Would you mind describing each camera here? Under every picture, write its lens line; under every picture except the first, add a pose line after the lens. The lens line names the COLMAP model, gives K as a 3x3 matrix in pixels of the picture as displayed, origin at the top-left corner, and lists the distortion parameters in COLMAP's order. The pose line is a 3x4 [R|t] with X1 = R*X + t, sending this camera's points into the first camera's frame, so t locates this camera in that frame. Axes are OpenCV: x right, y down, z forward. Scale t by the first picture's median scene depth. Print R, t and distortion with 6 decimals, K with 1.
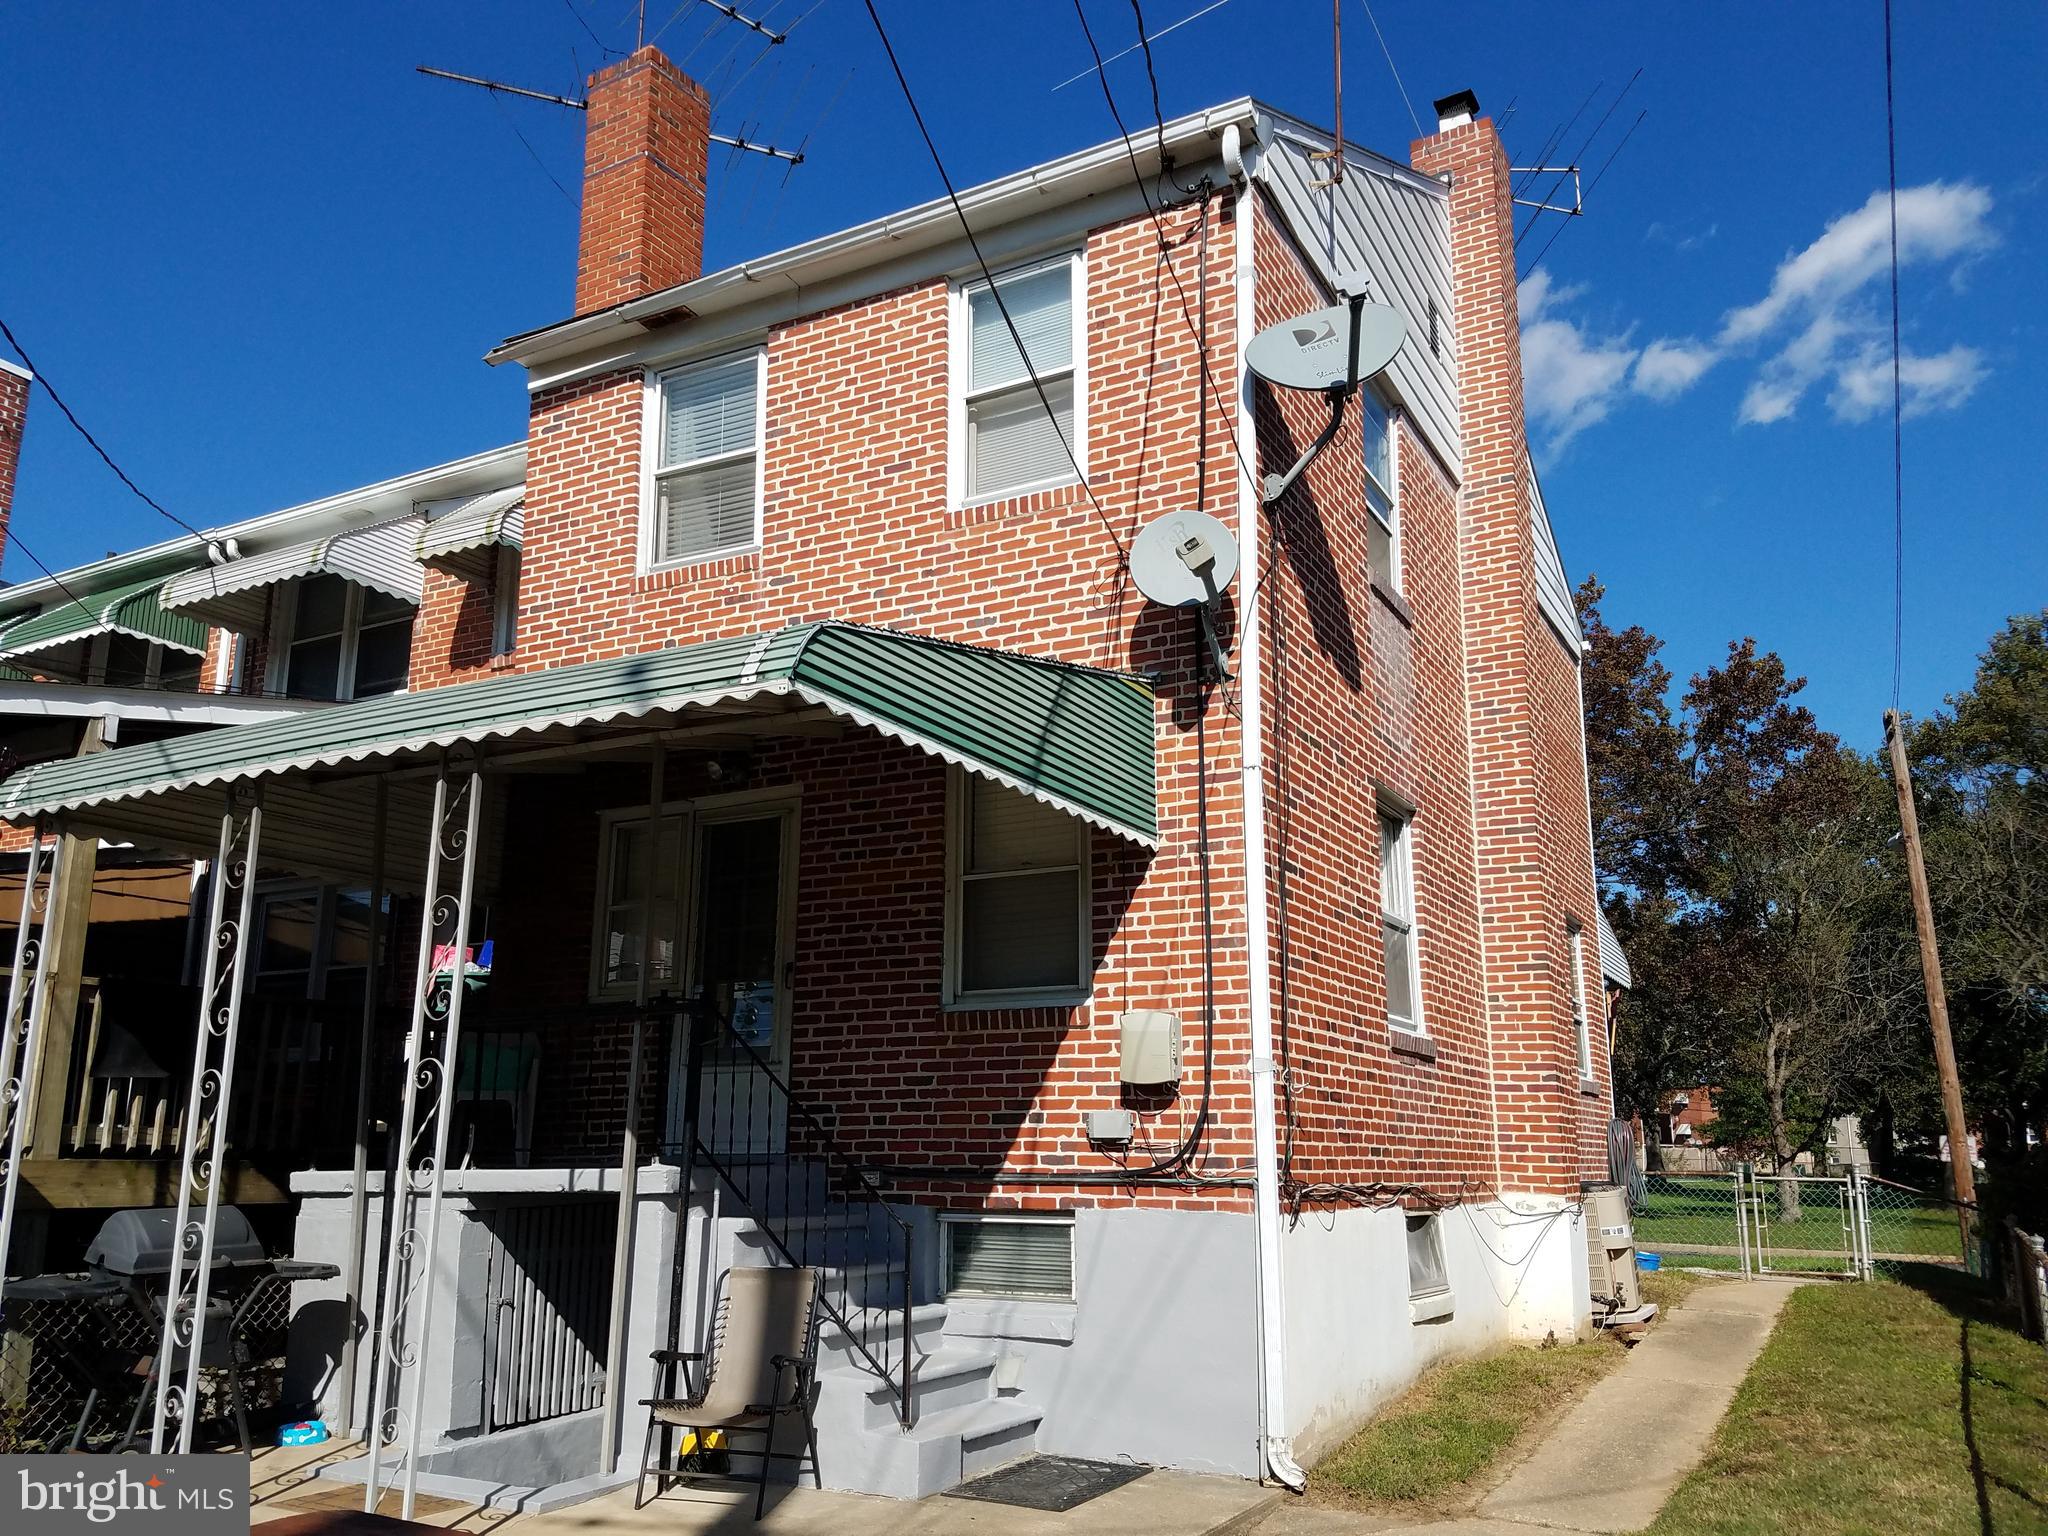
lens RADIAL K [[1557.6, 0, 1015.8], [0, 1557.6, 807.1], [0, 0, 1]] dist [0.309126, -0.646637]
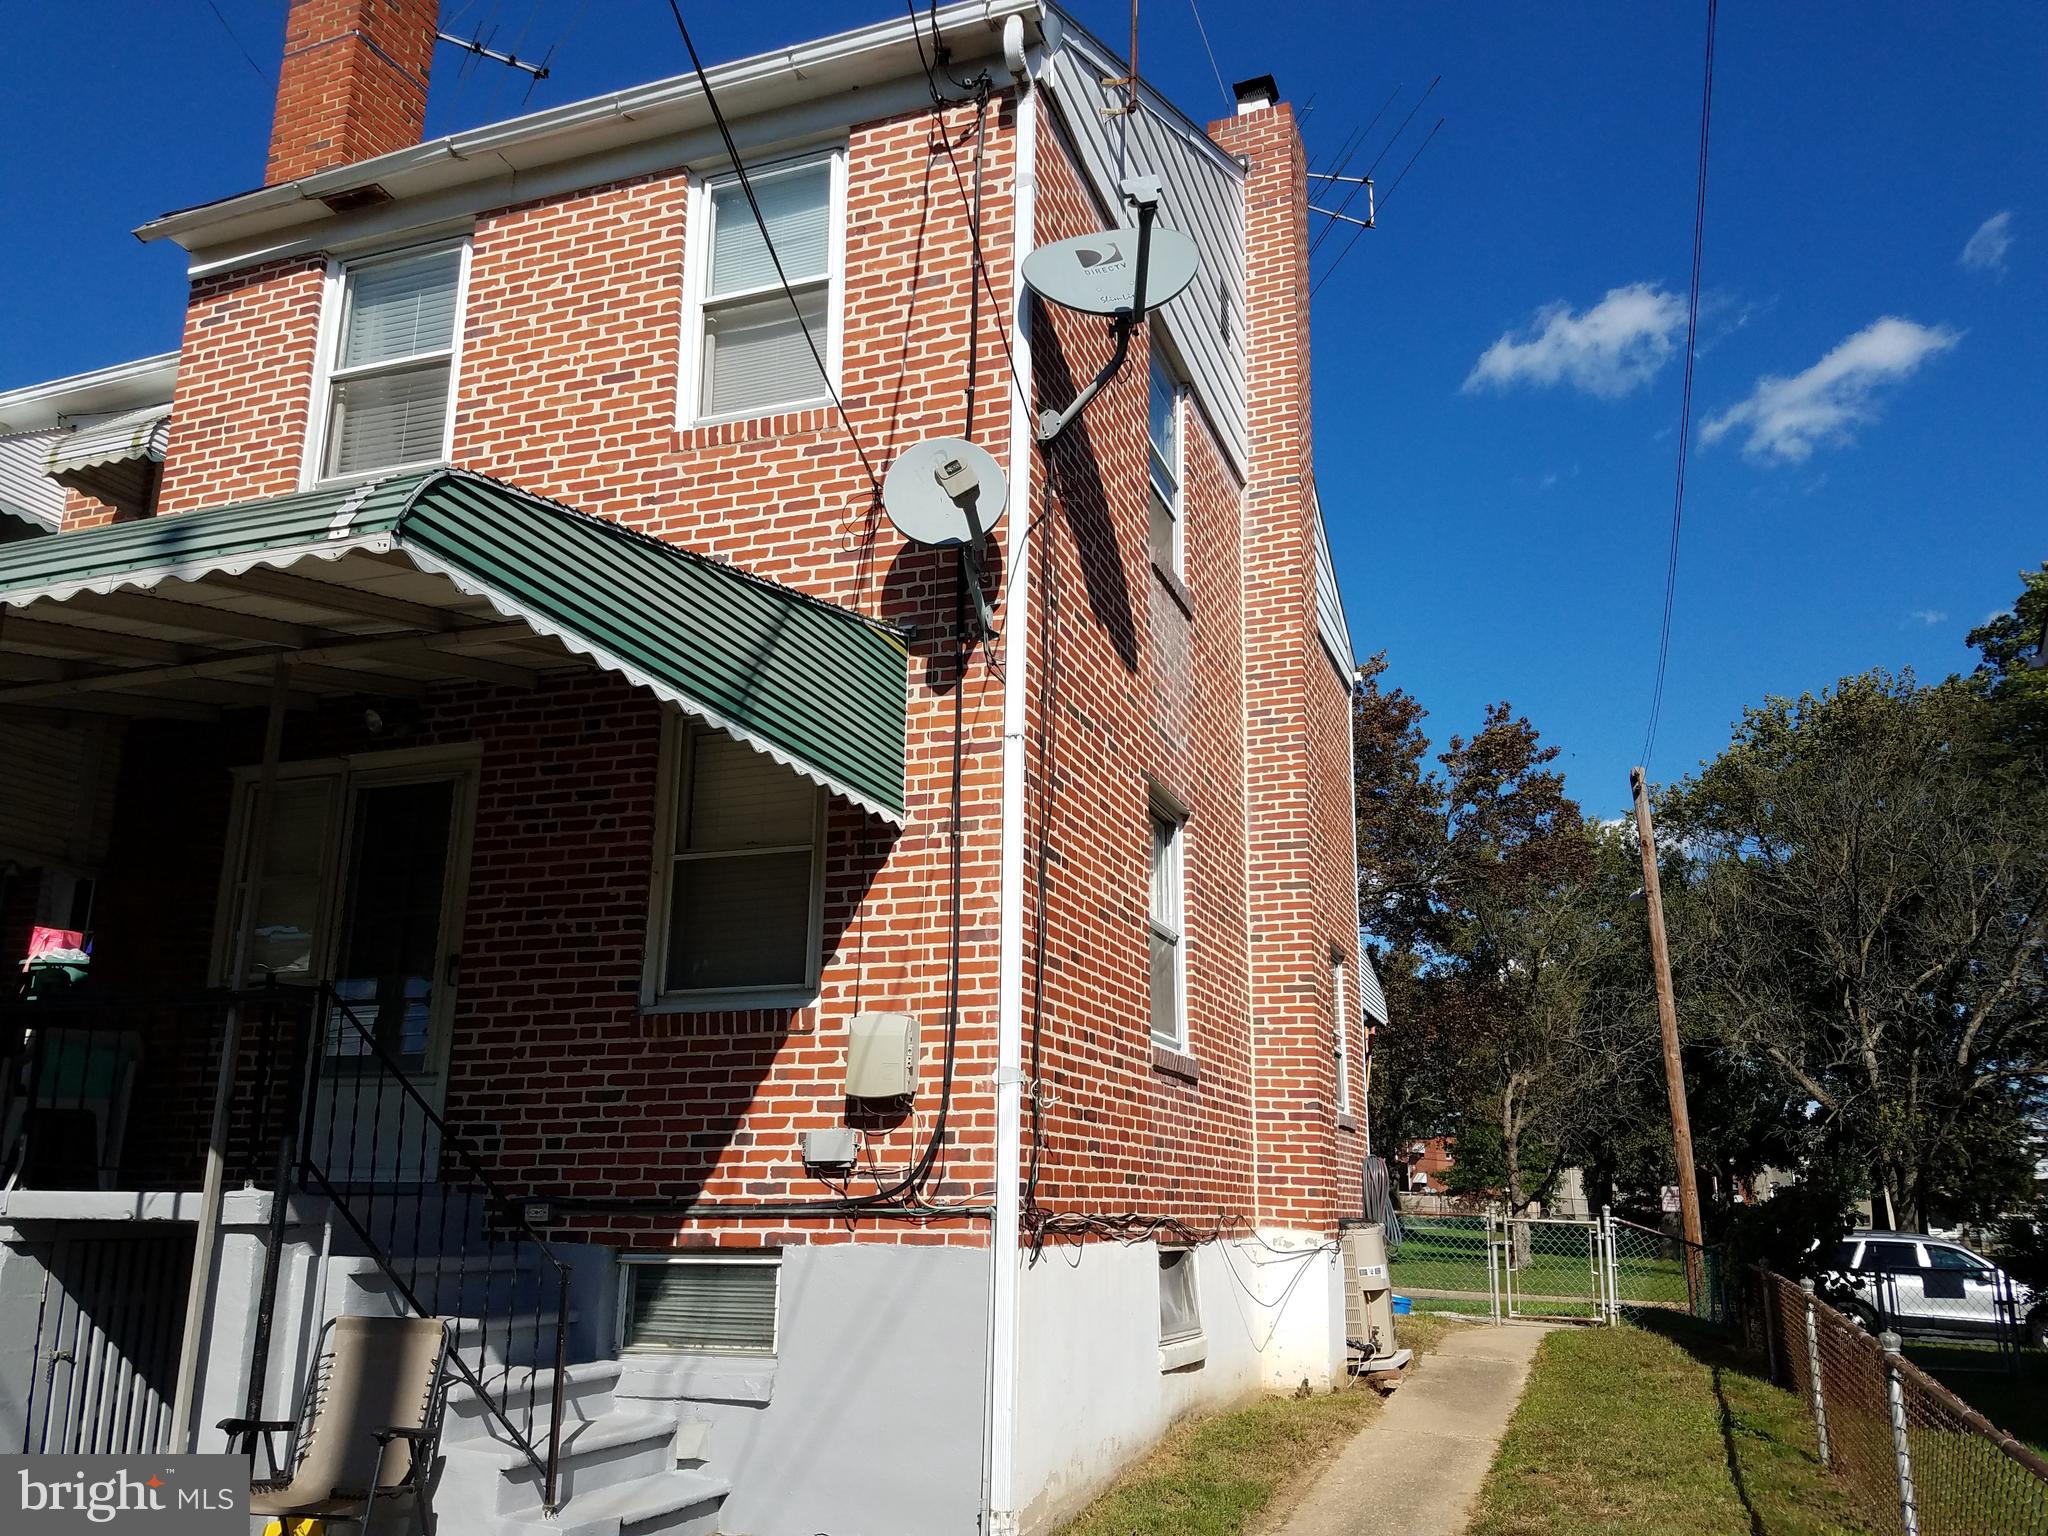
lens RADIAL K [[1548.9, 0, 1024.7], [0, 1548.9, 832.5], [0, 0, 1]] dist [0.254372, -0.460691]
pose [[0.988796, 0.043126, 0.142908, 0.032424], [-0.040959, 0.998997, -0.018072, 0.039990], [-0.143544, 0.012017, 0.989571, 0.133686]]
